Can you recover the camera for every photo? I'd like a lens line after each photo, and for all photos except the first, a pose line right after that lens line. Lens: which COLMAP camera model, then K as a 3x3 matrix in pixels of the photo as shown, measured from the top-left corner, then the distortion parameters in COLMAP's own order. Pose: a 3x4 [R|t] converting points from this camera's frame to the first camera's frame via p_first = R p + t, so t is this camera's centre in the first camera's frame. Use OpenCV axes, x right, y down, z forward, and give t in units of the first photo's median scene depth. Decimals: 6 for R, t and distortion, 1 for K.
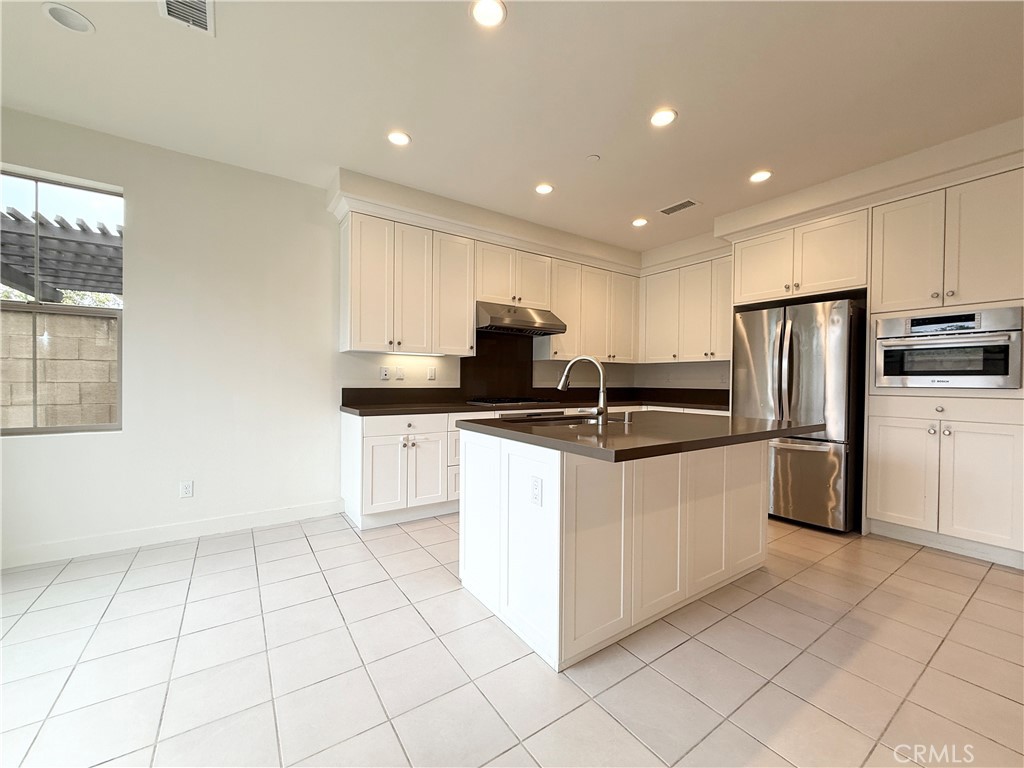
lens RADIAL K [[408.6, 0, 512.0], [0, 408.6, 384.0], [0, 0, 1]] dist [0.000543, 0.000136]
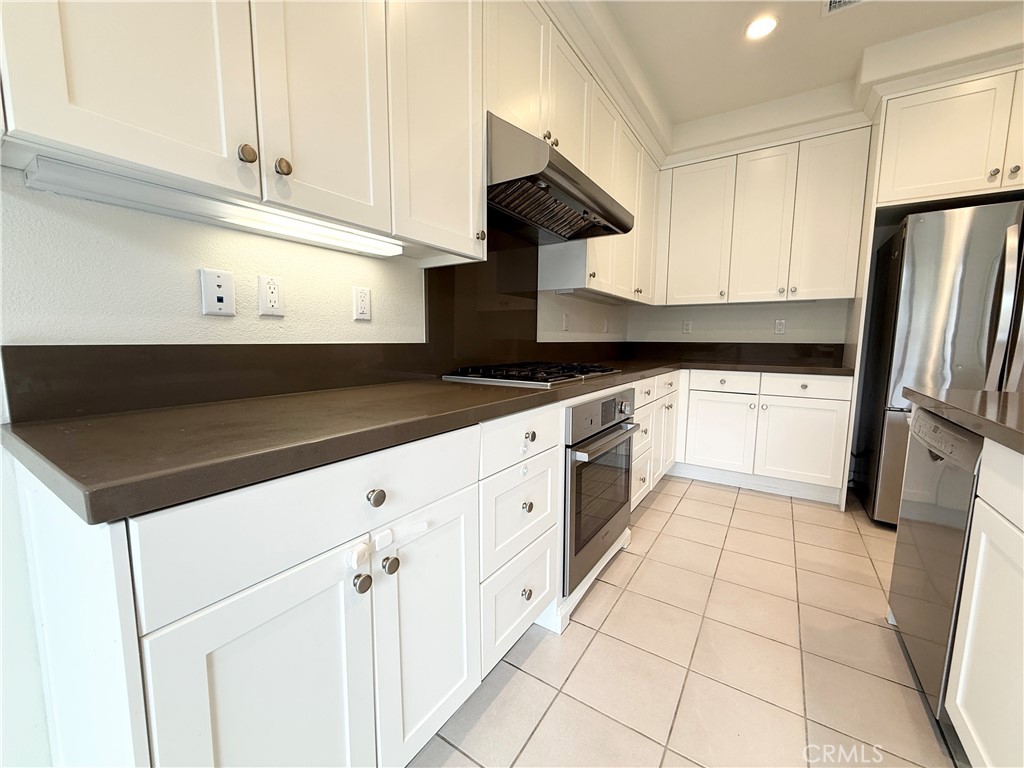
lens RADIAL K [[408.6, 0, 512.0], [0, 408.6, 384.0], [0, 0, 1]] dist [0.000543, 0.000136]
pose [[0.925792, -0.044832, 0.375365, -0.211974], [0.005158, 0.994348, 0.106041, 0.007362], [-0.377998, -0.096236, 0.920791, 0.602023]]
